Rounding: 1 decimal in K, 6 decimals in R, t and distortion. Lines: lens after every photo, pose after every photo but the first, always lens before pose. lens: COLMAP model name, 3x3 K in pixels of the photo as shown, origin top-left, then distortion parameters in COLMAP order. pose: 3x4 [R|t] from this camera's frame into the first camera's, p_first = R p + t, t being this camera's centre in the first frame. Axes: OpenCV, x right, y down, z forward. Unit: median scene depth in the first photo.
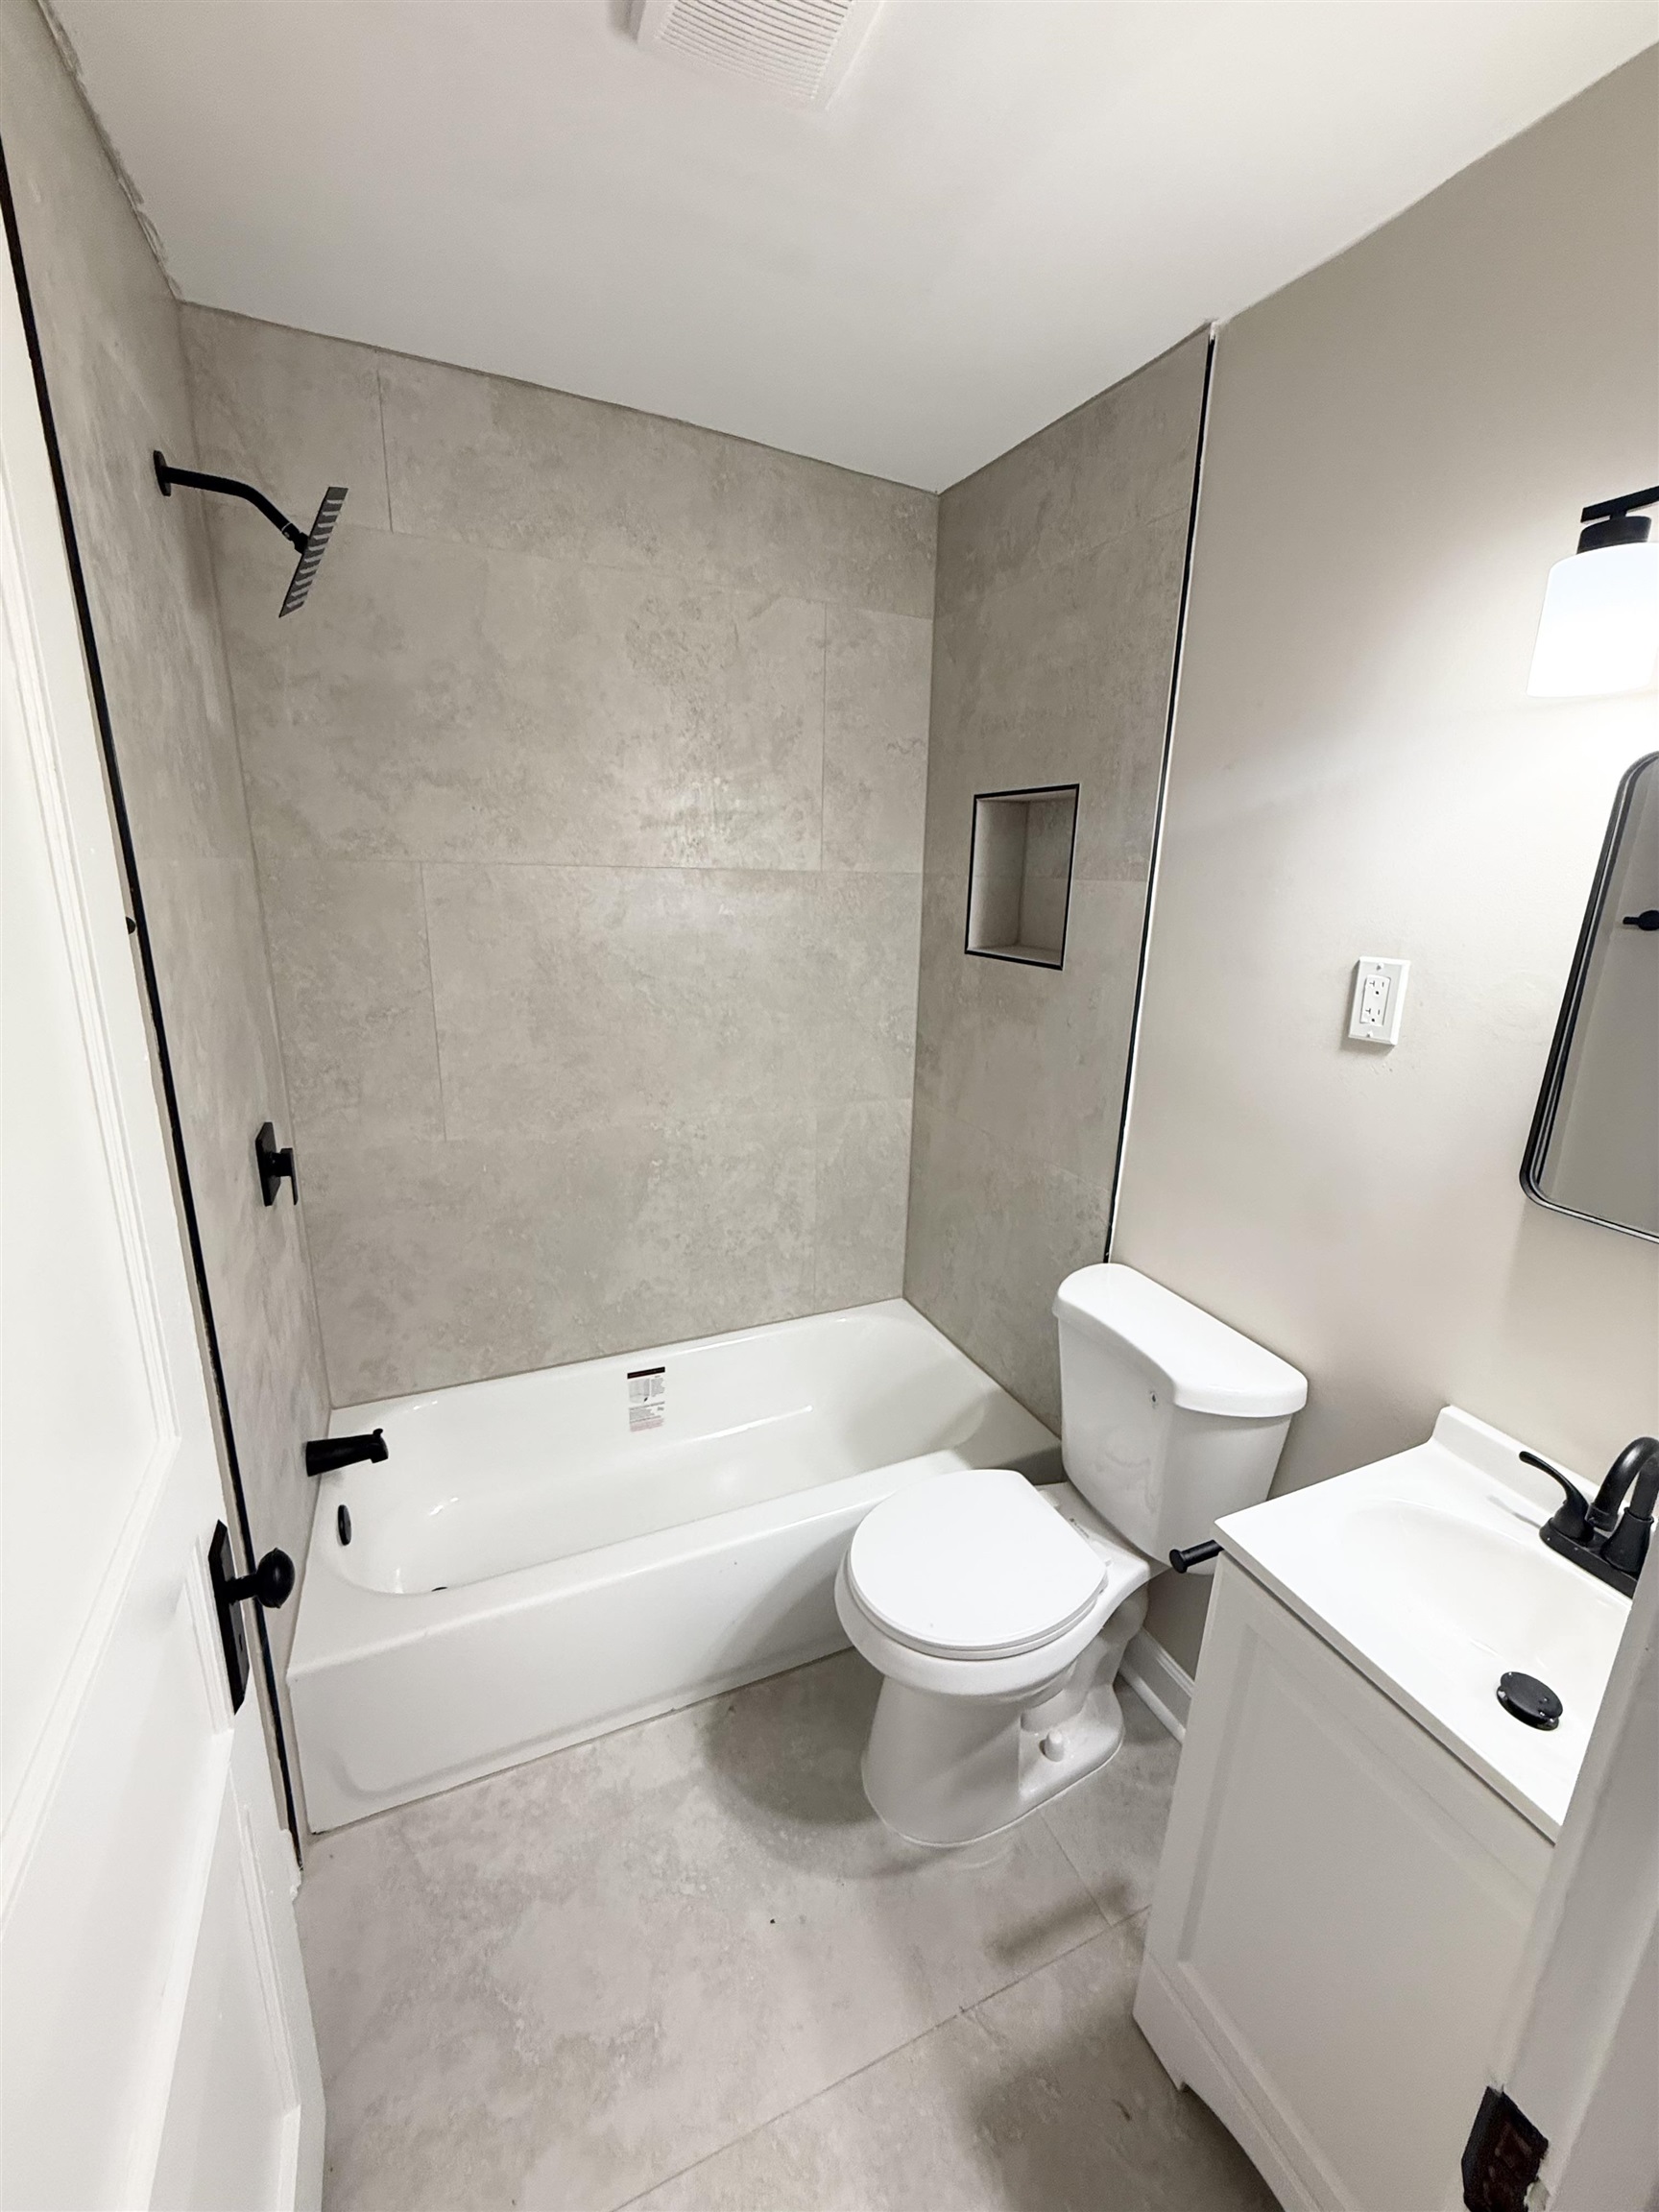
lens RADIAL K [[883.2, 0, 835.8], [0, 883.2, 1101.4], [0, 0, 1]] dist [0.003563, -0.000401]
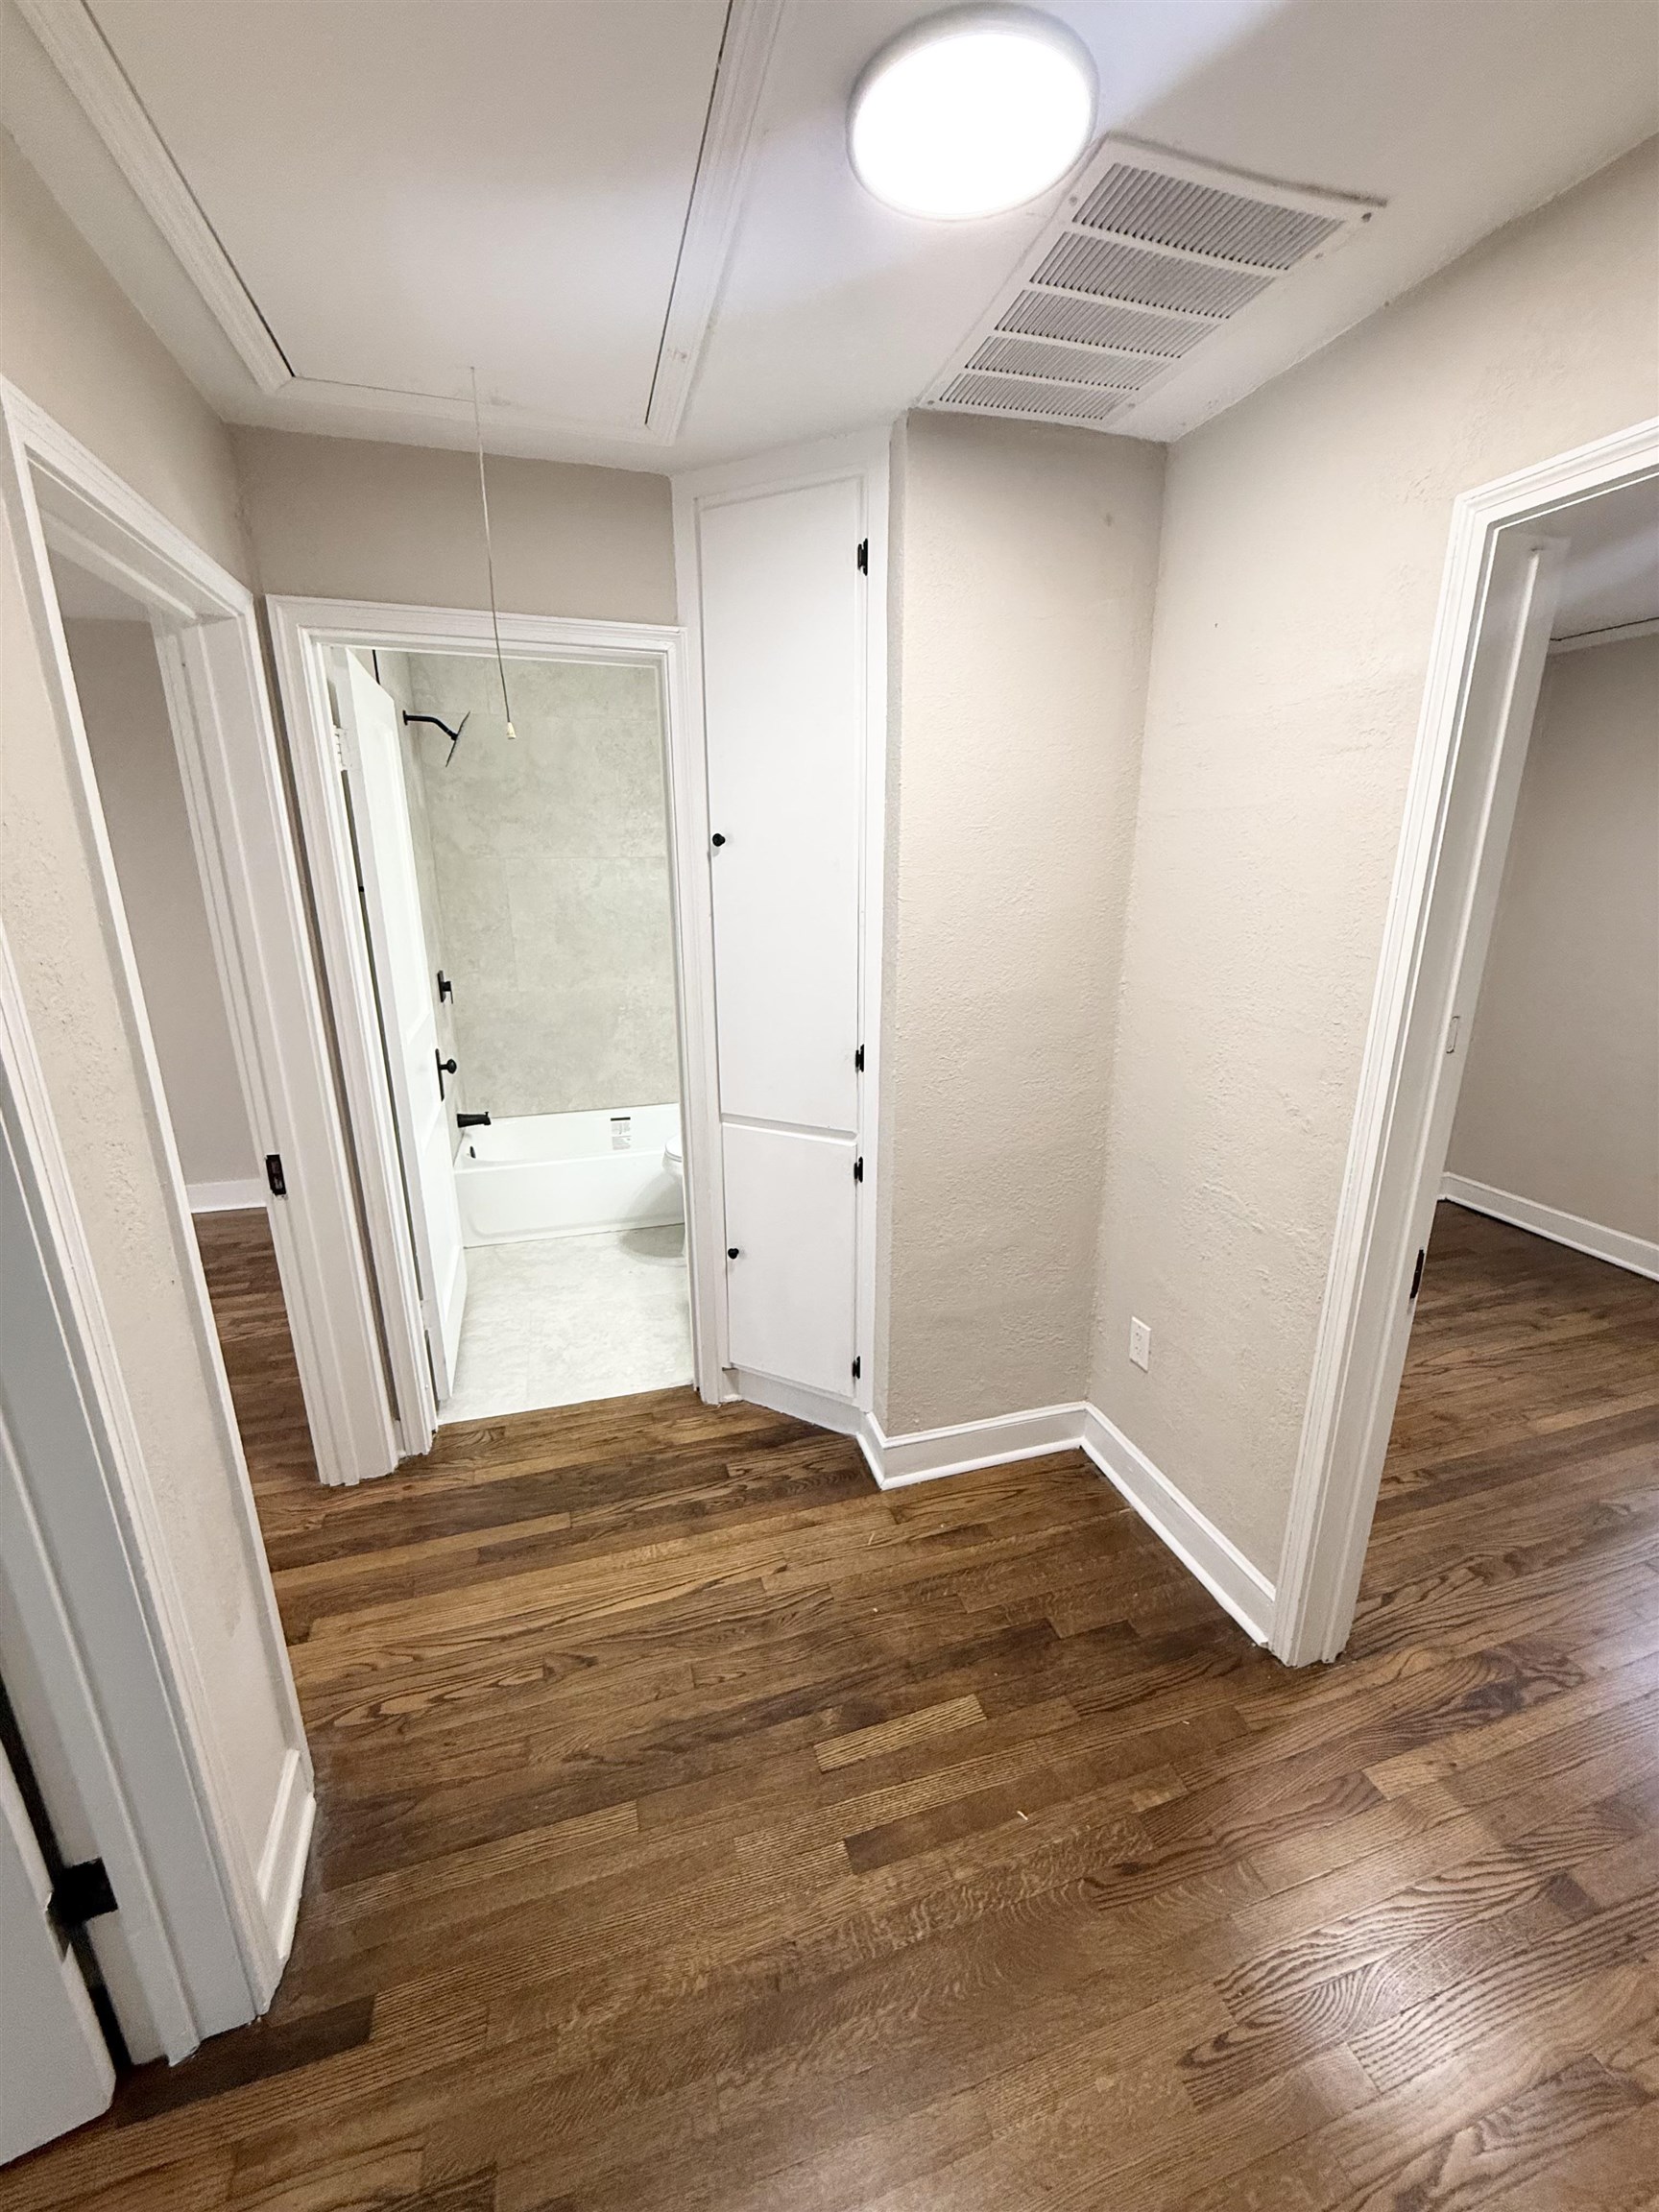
lens RADIAL K [[883.2, 0, 839.0], [0, 883.2, 1098.4], [0, 0, 1]] dist [0.003563, -0.000401]
pose [[0.992613, 0.005401, -0.121206, 0.658617], [-0.002735, 0.999751, 0.022155, 0.288000], [0.121295, -0.021659, 0.992380, -1.147123]]
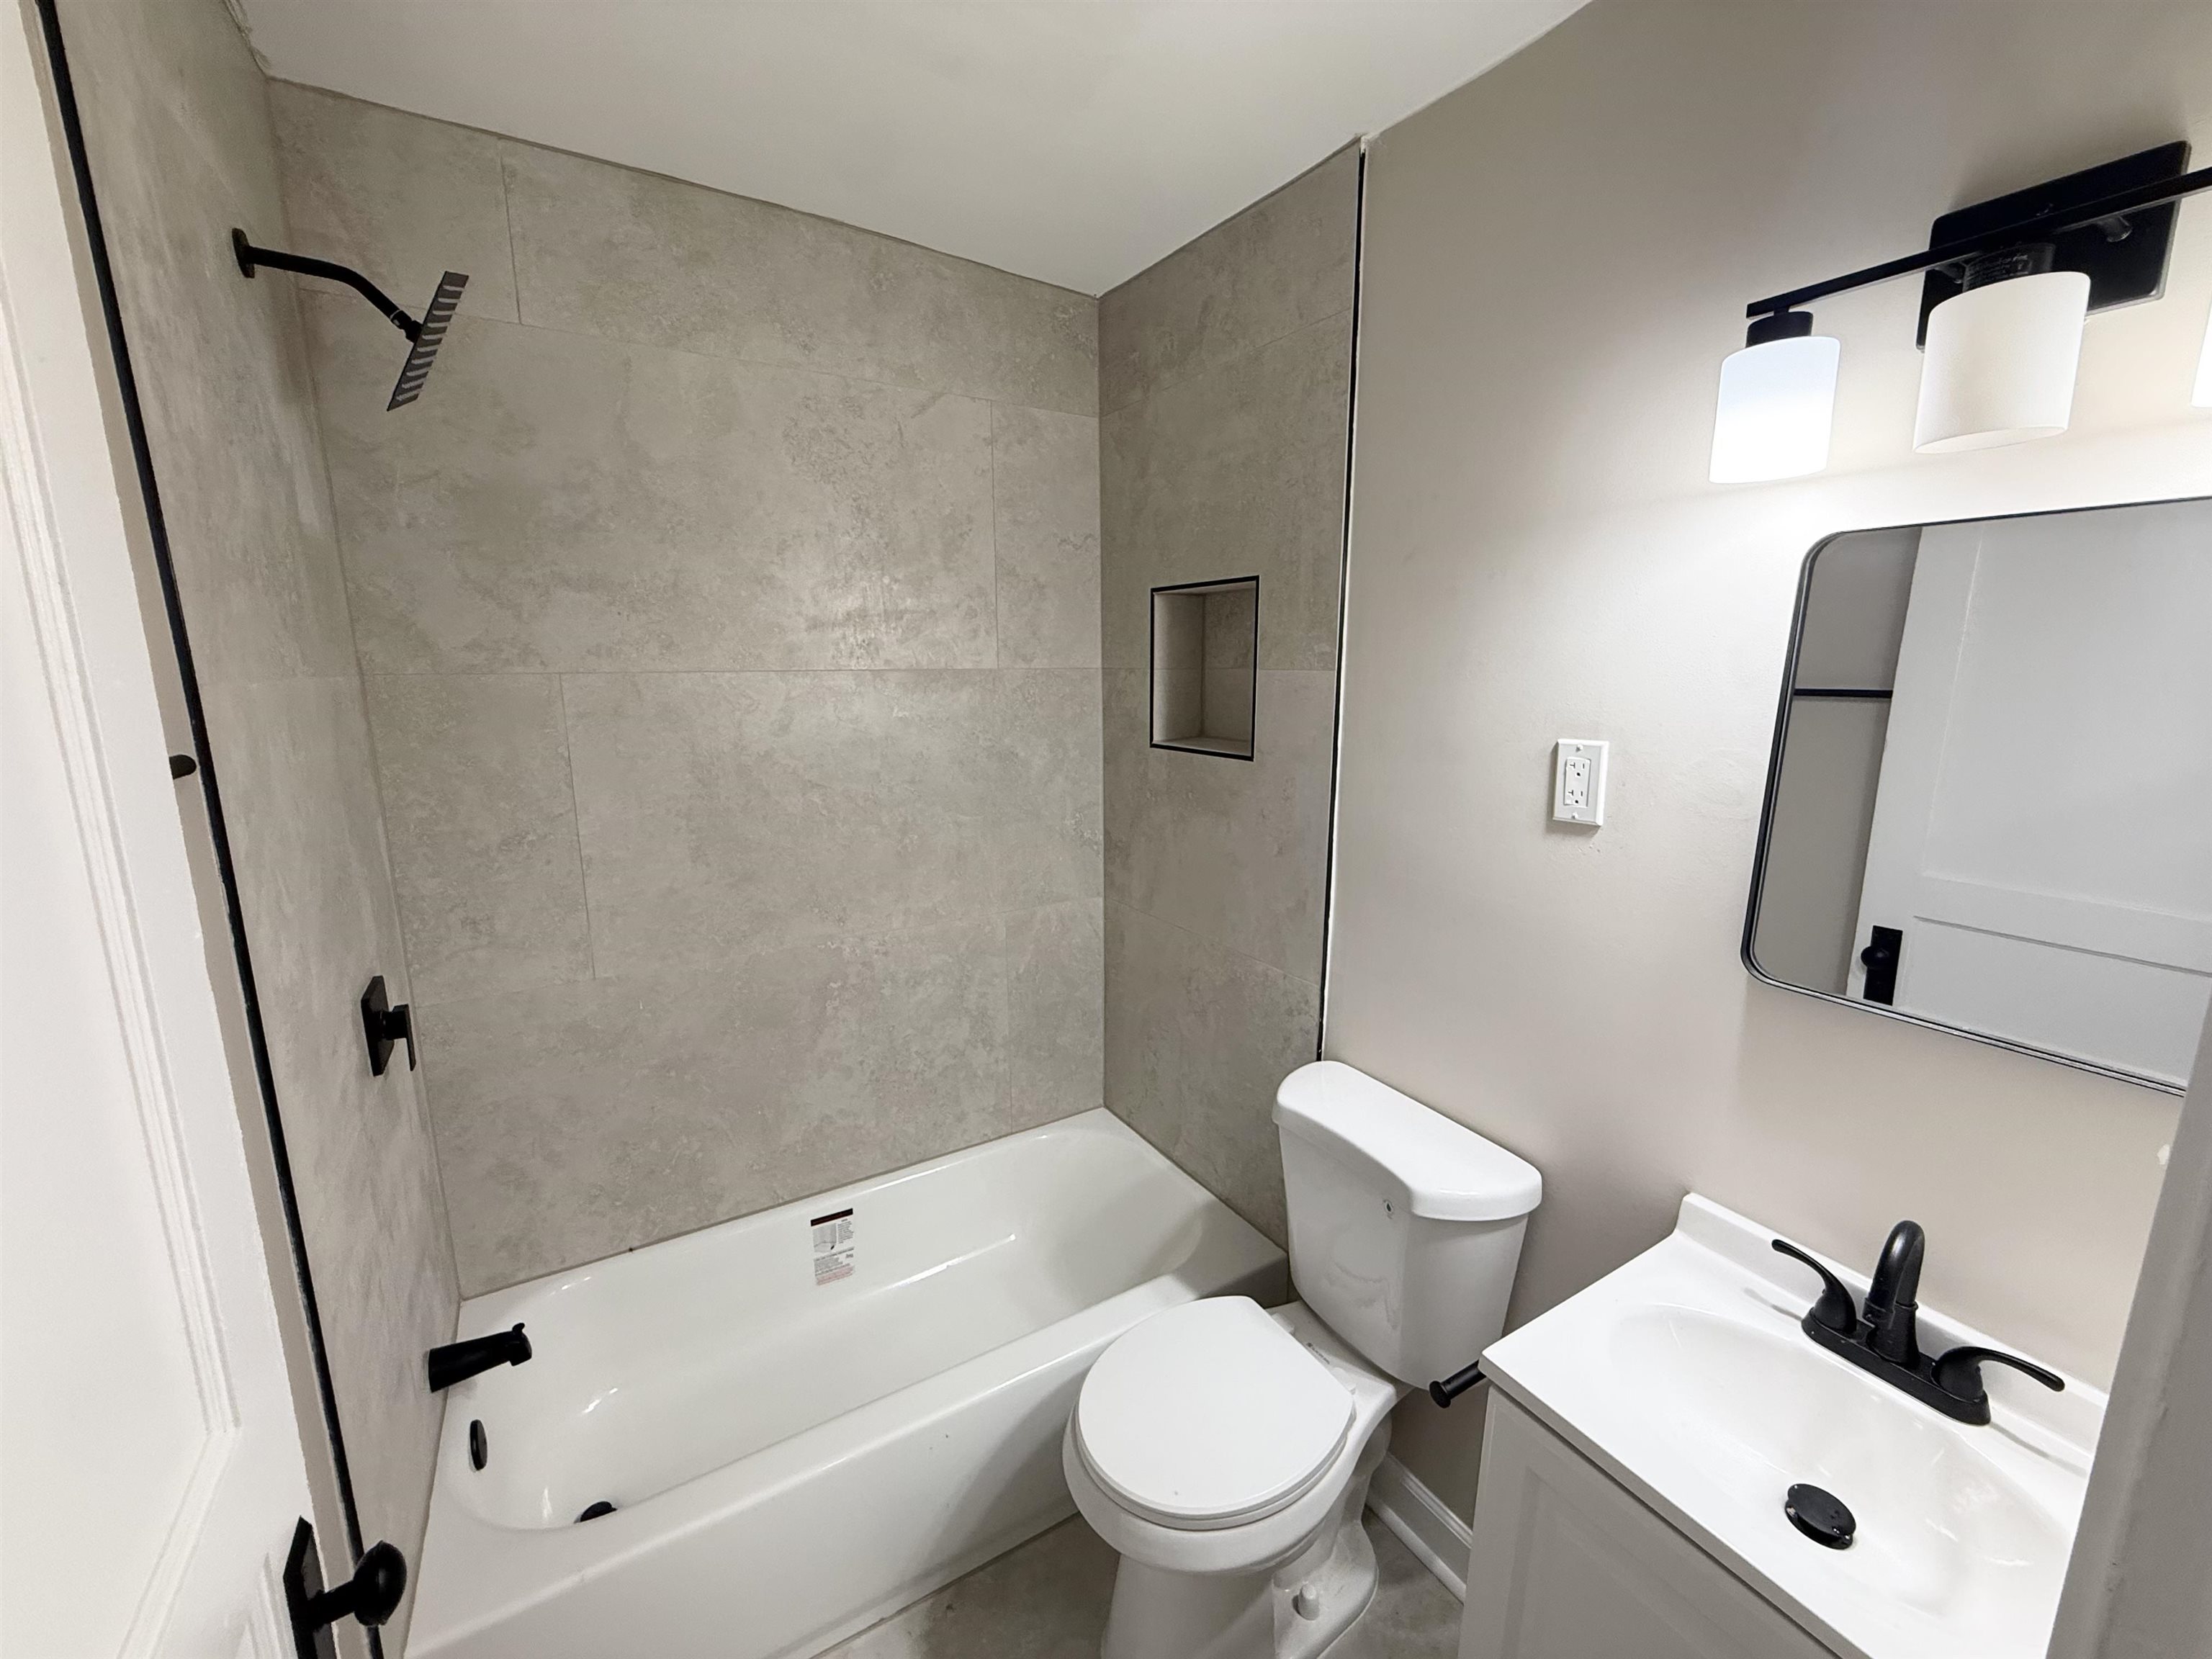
lens RADIAL K [[883.2, 0, 1099.9], [0, 883.2, 829.8], [0, 0, 1]] dist [0.003563, -0.000401]
pose [[0.992899, -0.050339, 0.107782, -0.025183], [0.057667, 0.996153, -0.065981, -0.019036], [-0.104046, 0.071728, 0.991983, 0.052895]]
